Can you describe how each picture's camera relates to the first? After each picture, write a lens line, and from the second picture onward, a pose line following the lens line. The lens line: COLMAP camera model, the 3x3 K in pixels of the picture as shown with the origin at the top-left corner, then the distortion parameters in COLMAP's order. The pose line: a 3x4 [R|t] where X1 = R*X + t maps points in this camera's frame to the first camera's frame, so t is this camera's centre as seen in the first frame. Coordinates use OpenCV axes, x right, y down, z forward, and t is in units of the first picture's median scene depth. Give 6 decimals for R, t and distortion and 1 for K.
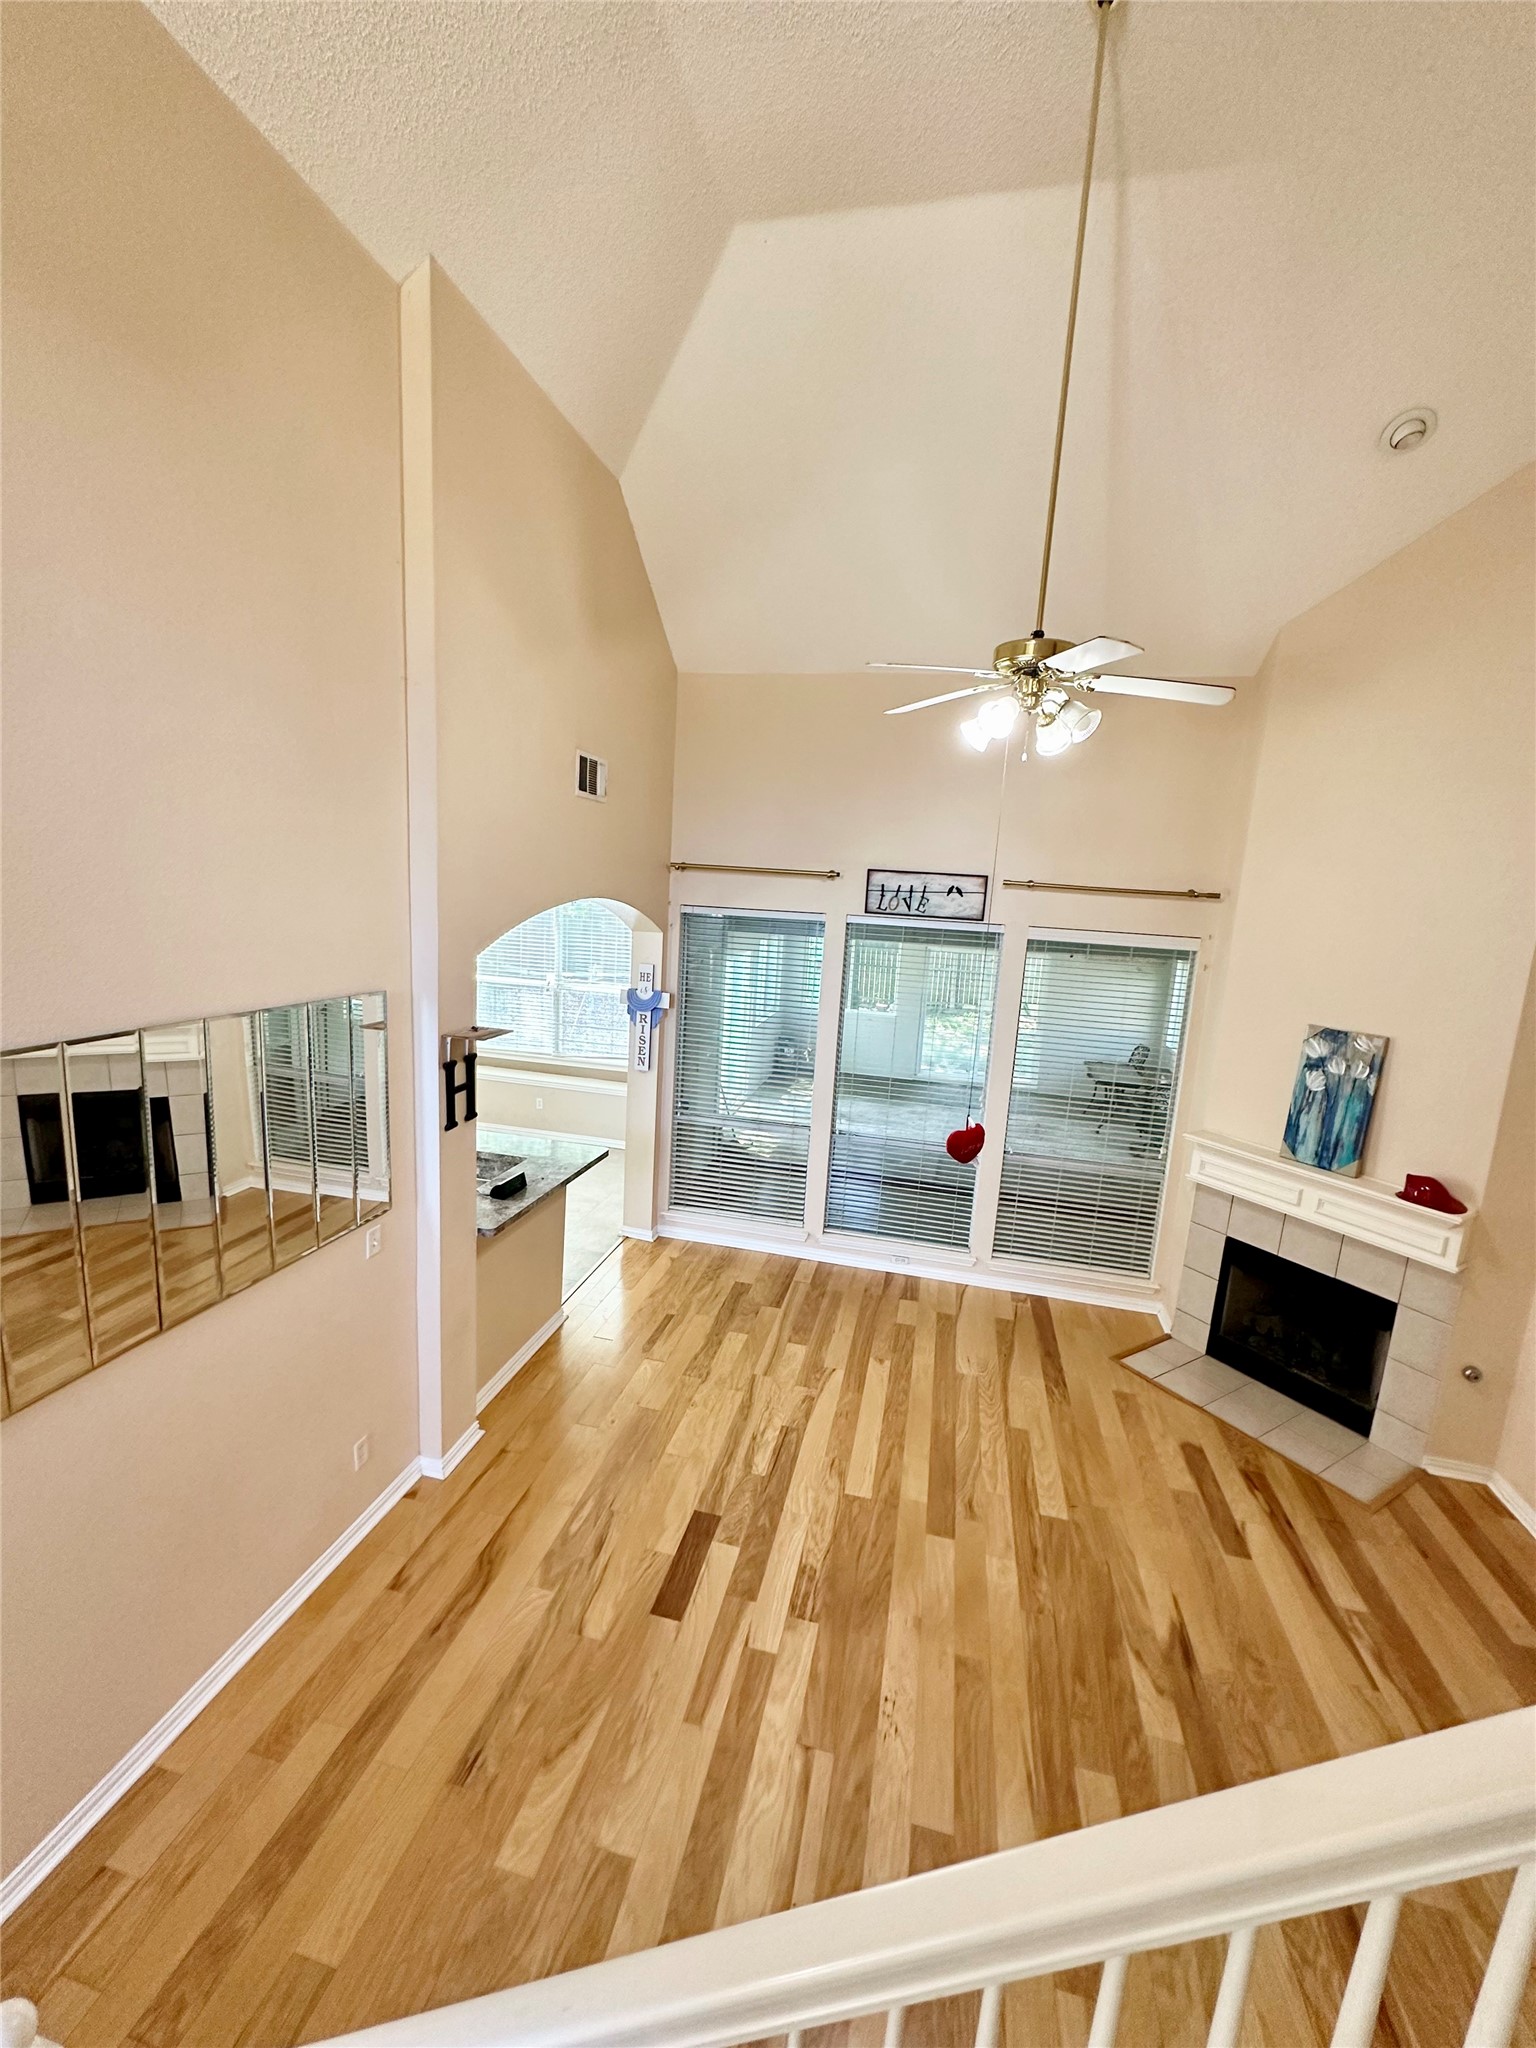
lens RADIAL K [[819.7, 0, 768.0], [0, 819.7, 1024.0], [0, 0, 1]] dist [0.000446, -0.000453]
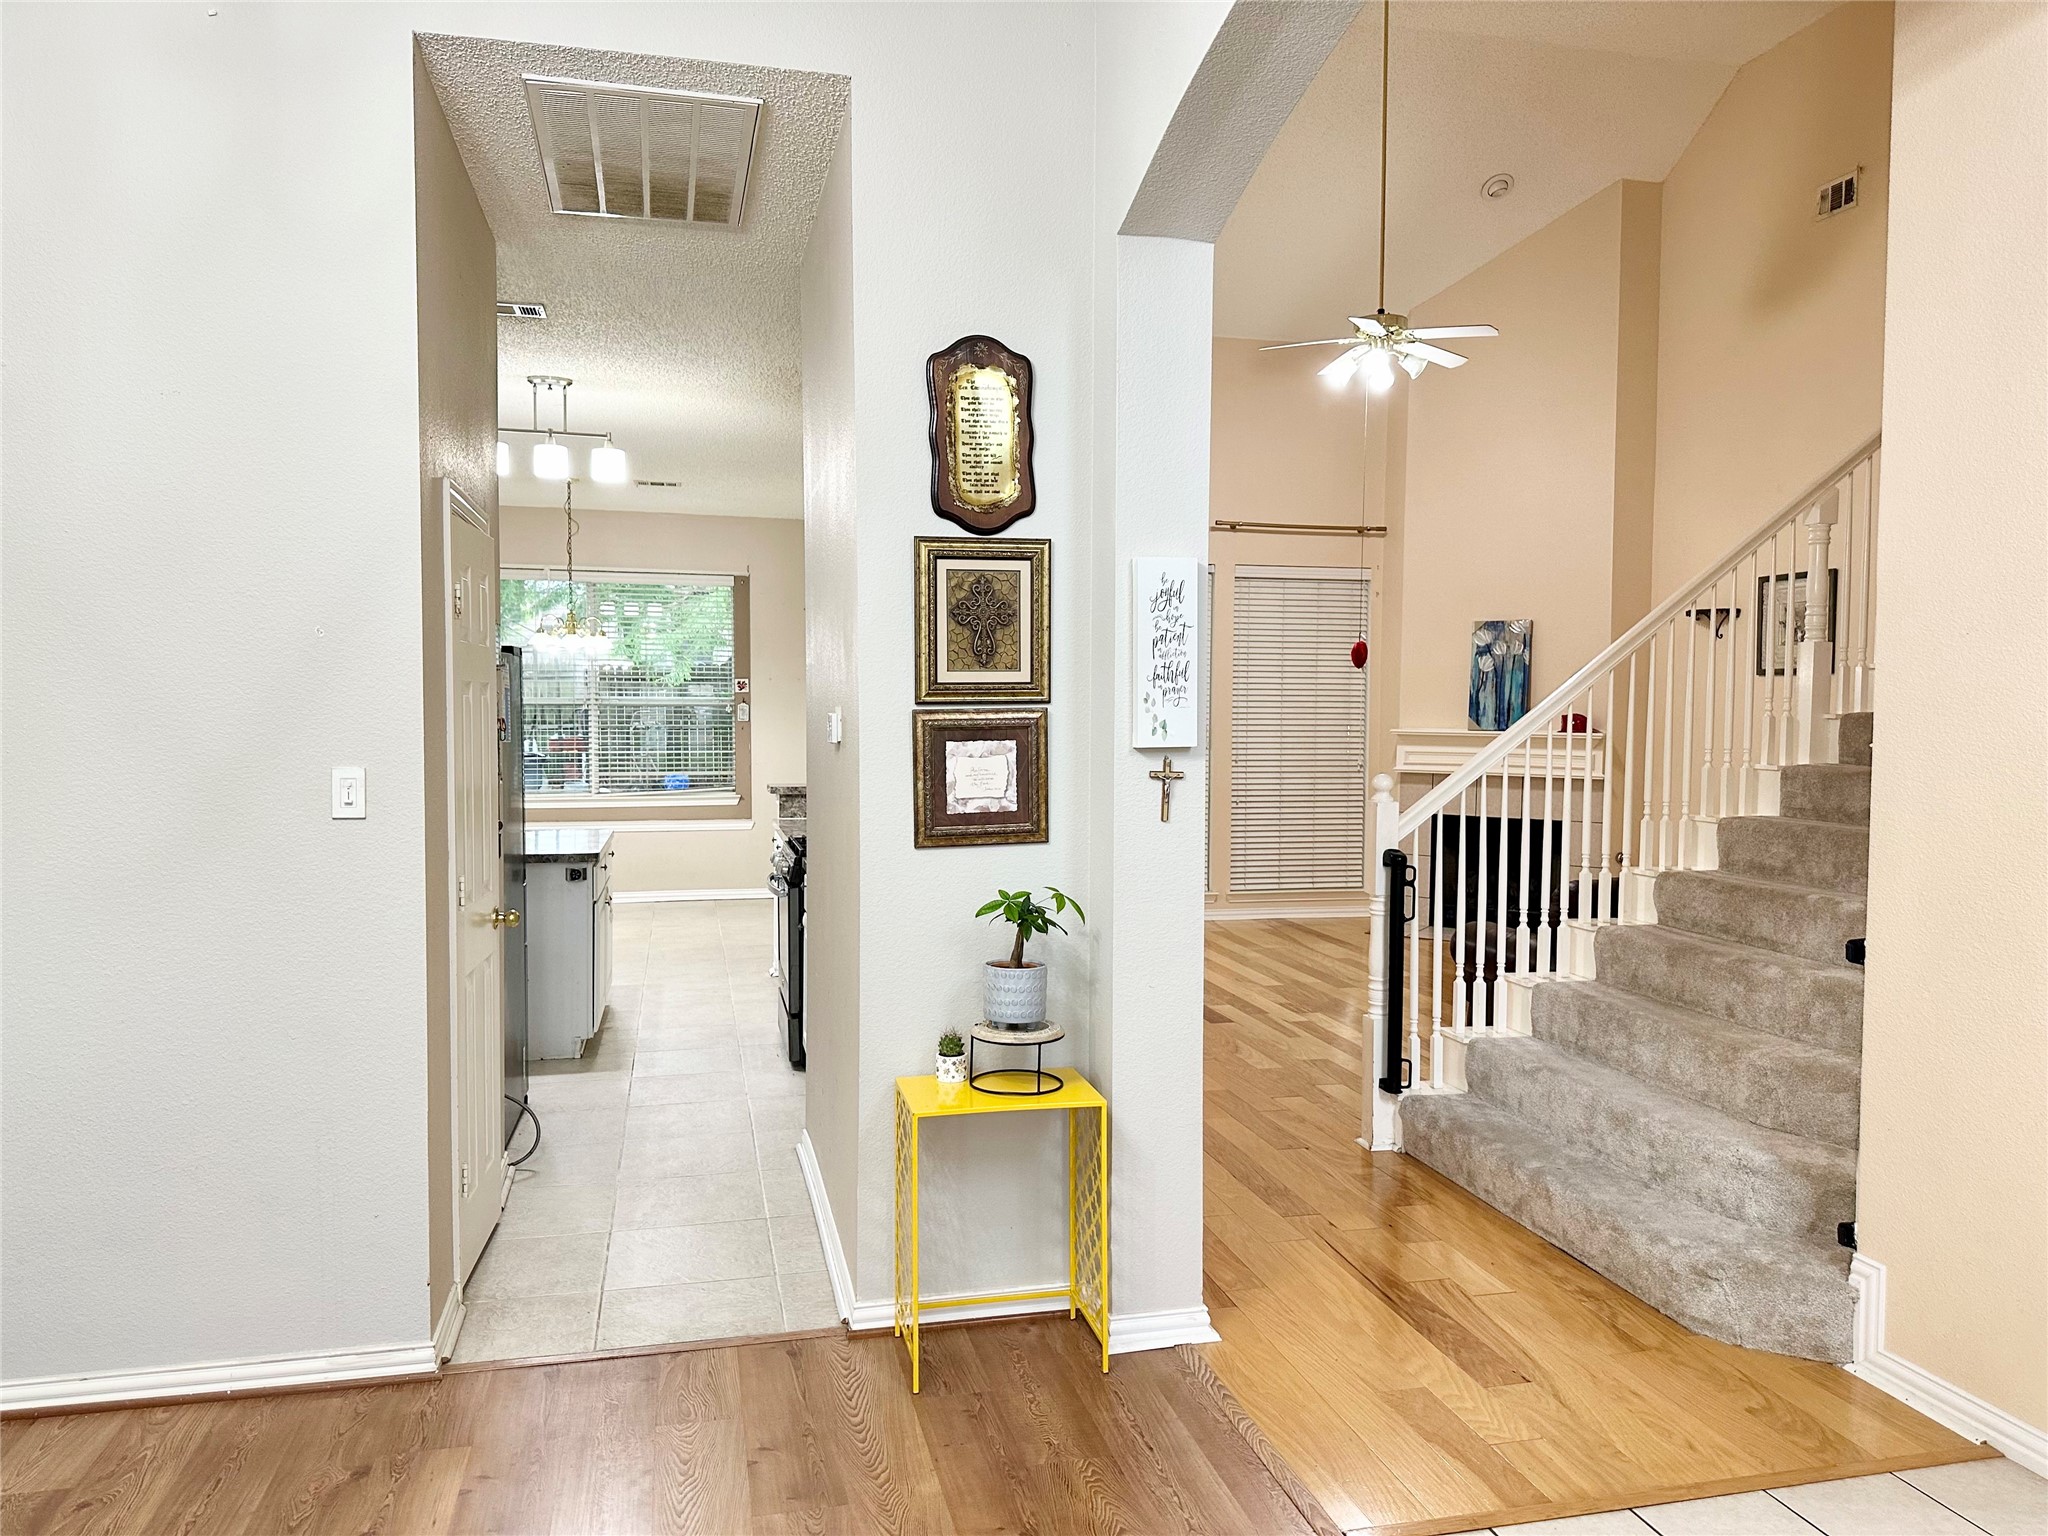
lens RADIAL K [[1432.9, 0, 1024.0], [0, 1432.9, 768.0], [0, 0, 1]] dist [0.152576, -0.251342]
pose [[0.894985, -0.071678, 0.440299, -0.938532], [0.119257, 0.989527, -0.081323, 0.318825], [-0.429859, 0.125292, 0.894161, -0.650988]]
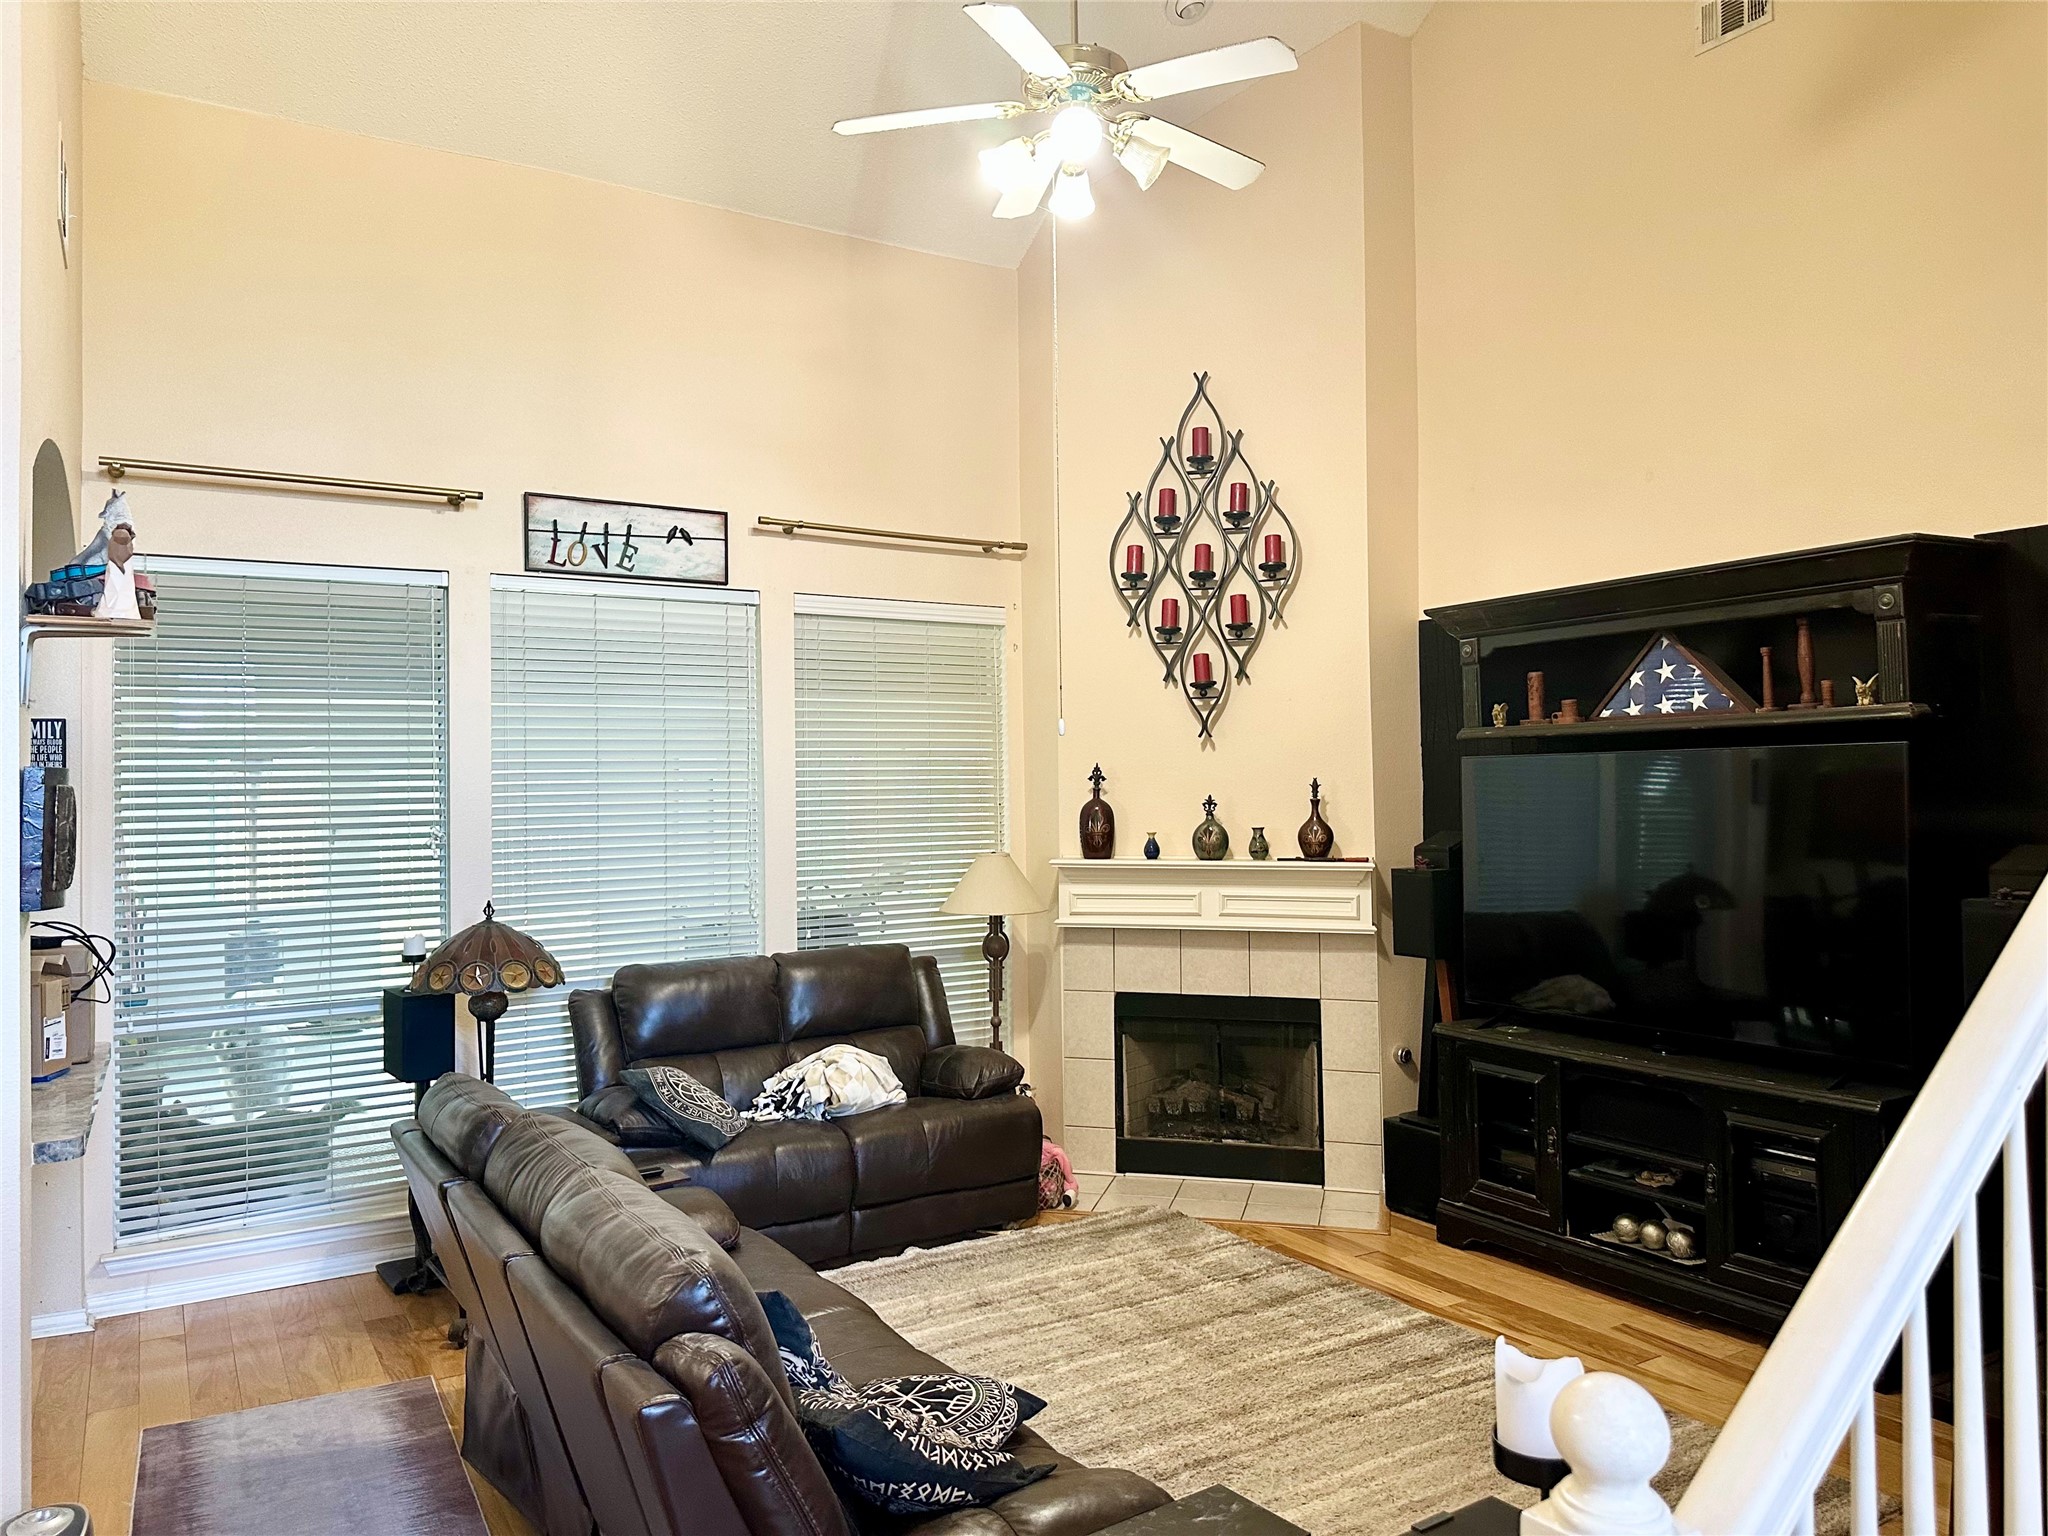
lens RADIAL K [[1407.8, 0, 1042.8], [0, 1407.8, 758.5], [0, 0, 1]] dist [0.140551, -0.234431]
pose [[0.709506, -0.057585, 0.702343, -0.399374], [0.172641, 0.980488, -0.094011, 0.175869], [-0.683225, 0.187954, 0.705604, 0.120061]]
